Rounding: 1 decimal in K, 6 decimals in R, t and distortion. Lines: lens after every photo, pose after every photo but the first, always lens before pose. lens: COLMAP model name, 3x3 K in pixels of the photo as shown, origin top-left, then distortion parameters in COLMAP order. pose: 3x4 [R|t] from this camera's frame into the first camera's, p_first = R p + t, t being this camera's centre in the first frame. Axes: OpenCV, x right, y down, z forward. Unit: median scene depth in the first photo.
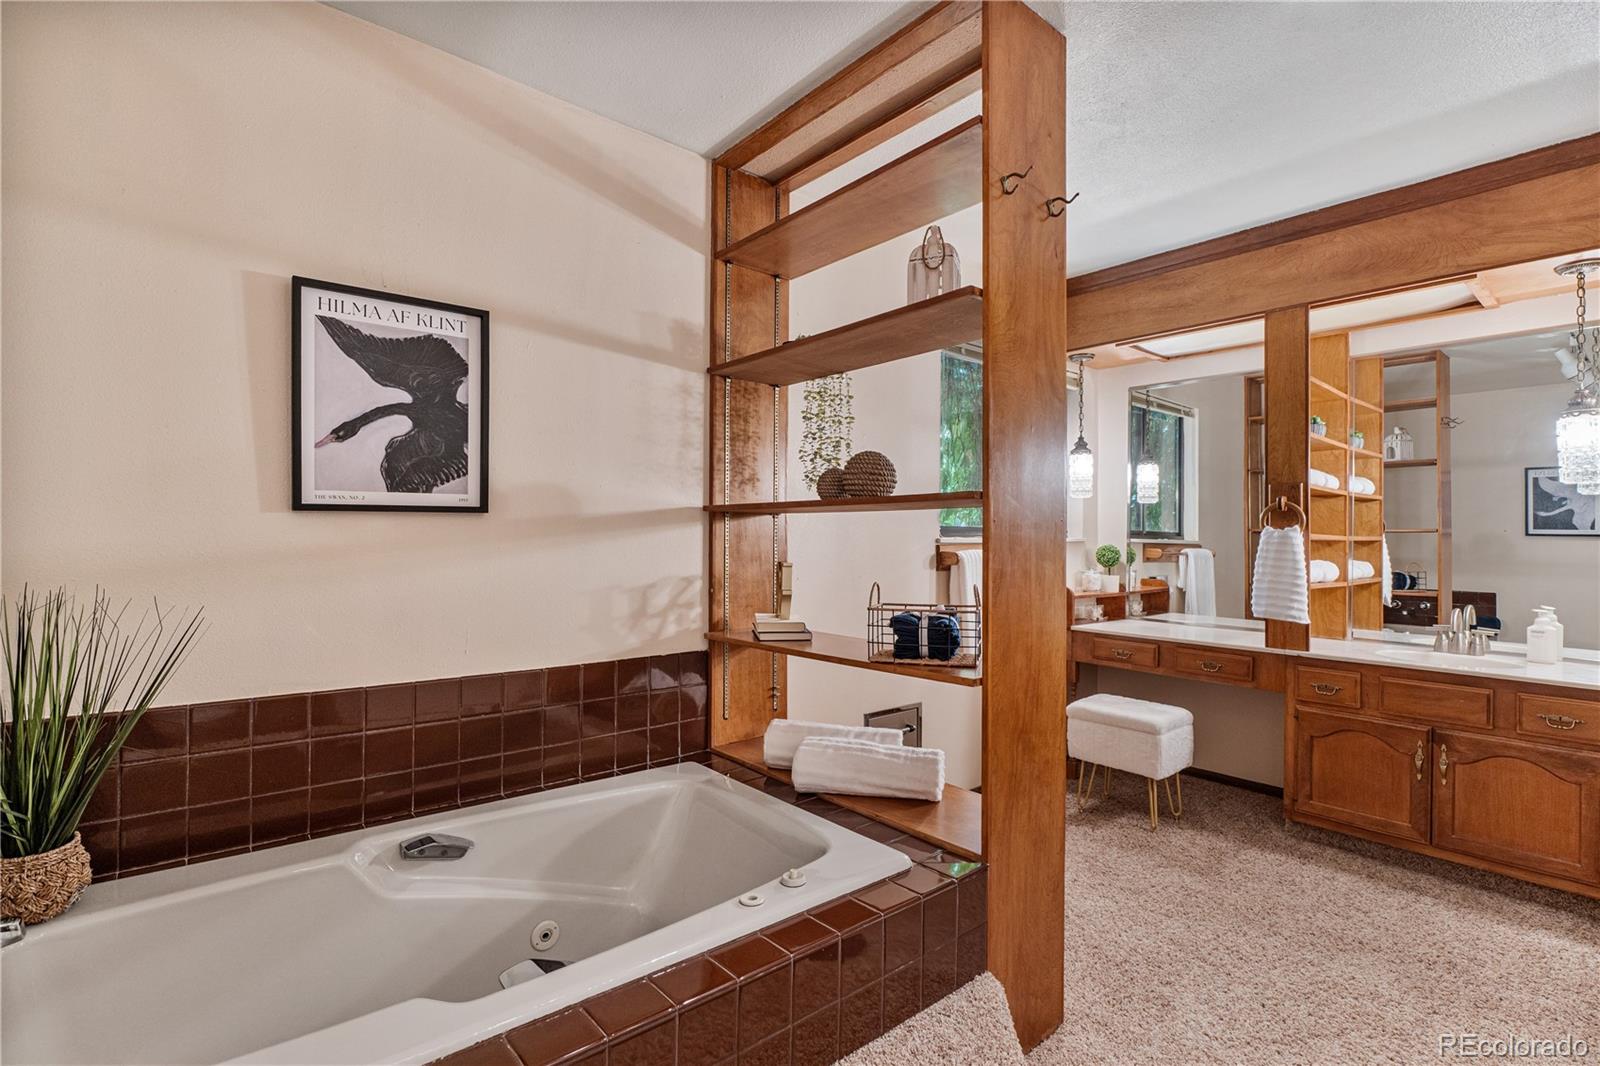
lens RADIAL K [[738.4, 0, 807.8], [0, 738.4, 534.6], [0, 0, 1]] dist [-0.007002, -0.000396]
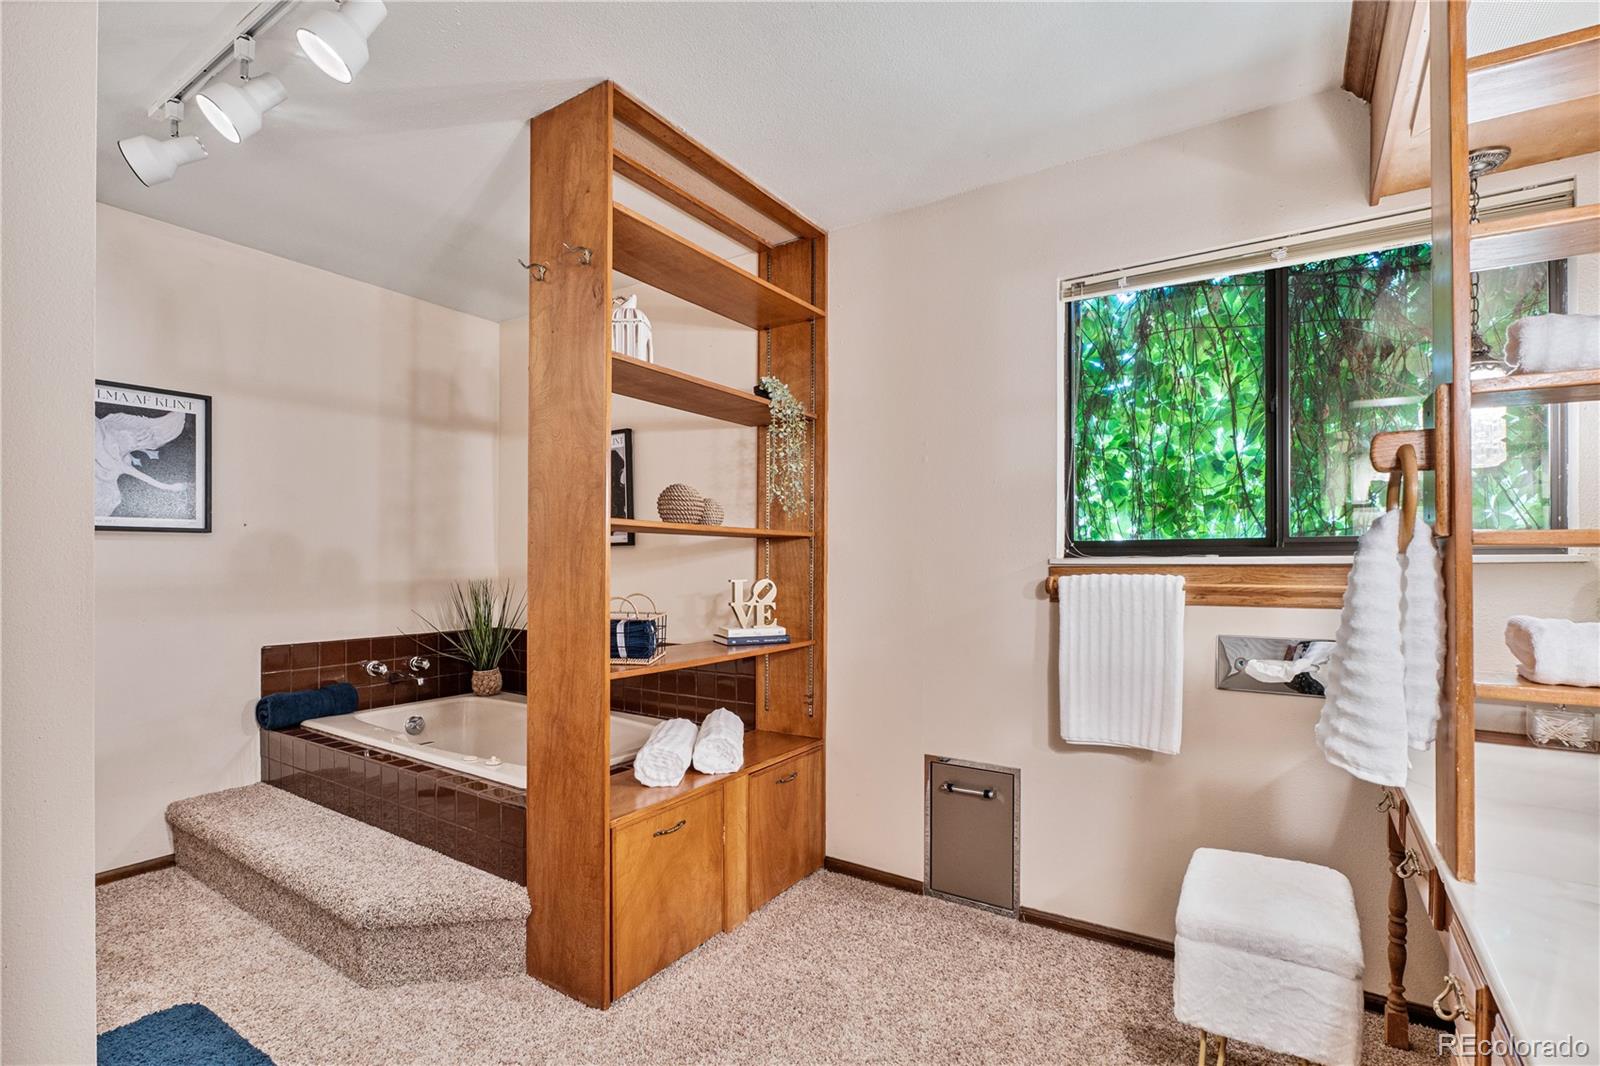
lens RADIAL K [[745.9, 0, 797.2], [0, 745.9, 562.4], [0, 0, 1]] dist [-0.012219, -0.000112]
pose [[0.277444, -0.005466, -0.960726, 0.874584], [0.004531, 0.999980, -0.004380, 0.012363], [0.960731, -0.003137, 0.277463, 0.583011]]
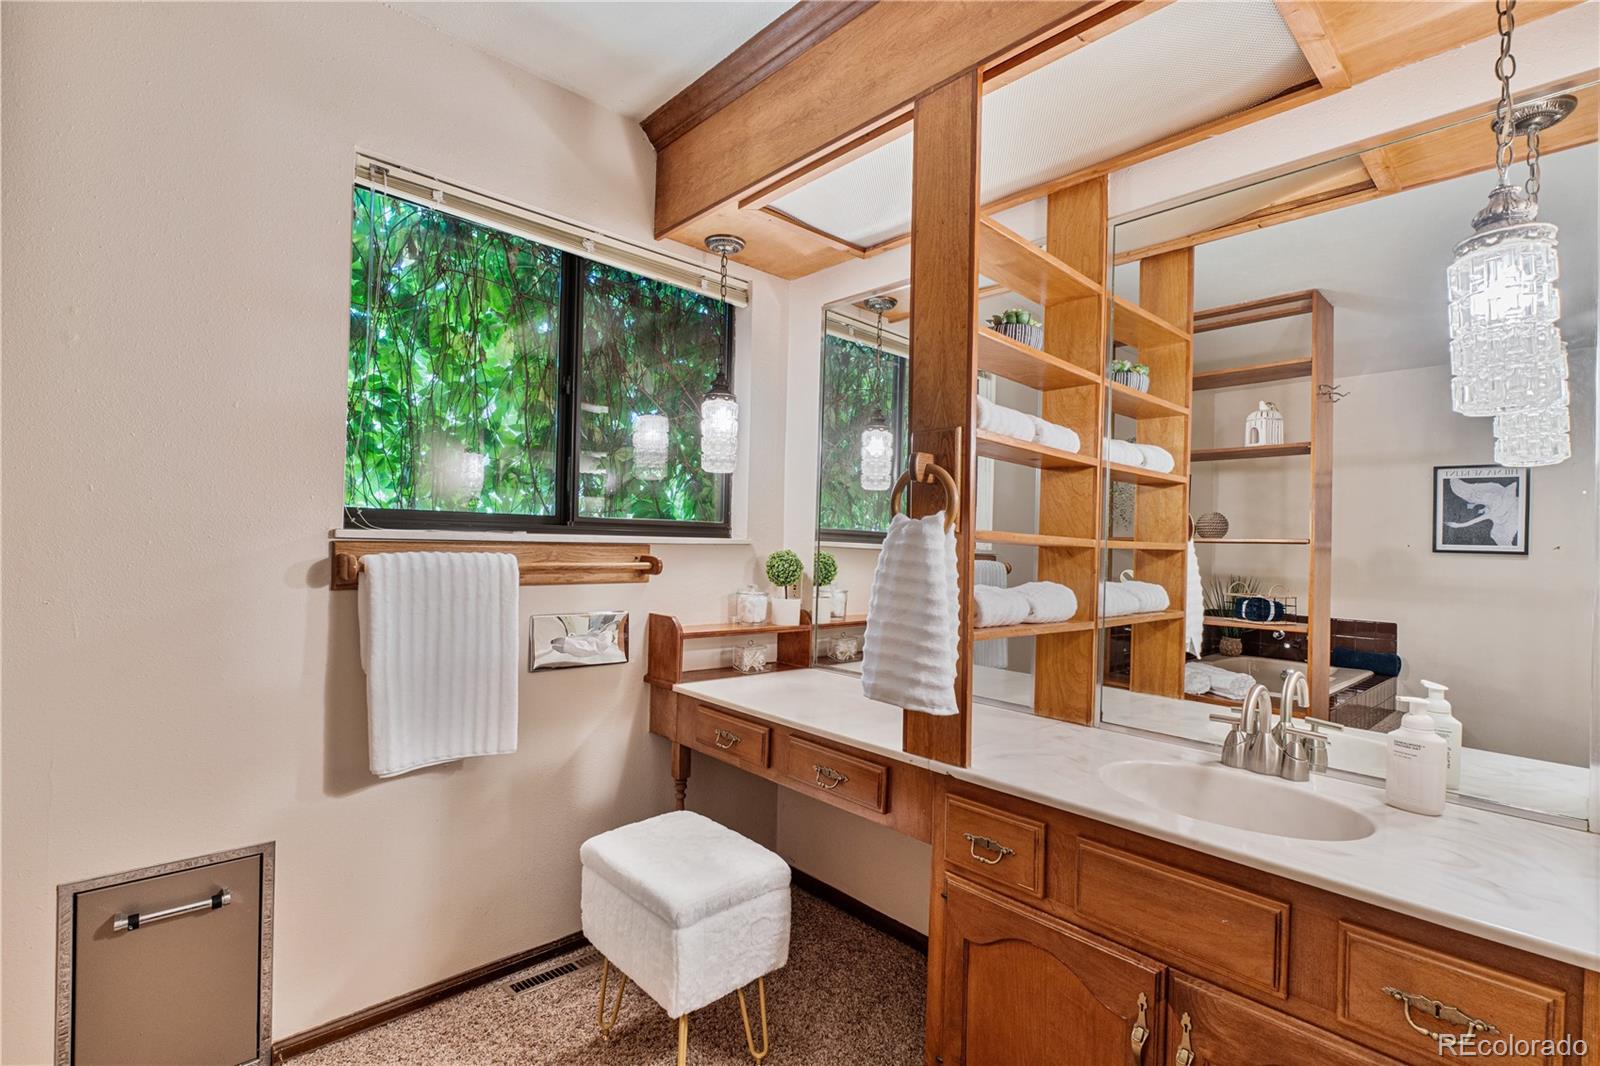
lens RADIAL K [[730.5, 0, 801.0], [0, 730.5, 541.5], [0, 0, 1]] dist [-0.006015, -0.001068]
pose [[0.998795, 0.019215, 0.045155, 0.518545], [-0.019148, 0.999815, -0.001923, 0.009511], [-0.045184, 0.001056, 0.998978, 0.489687]]
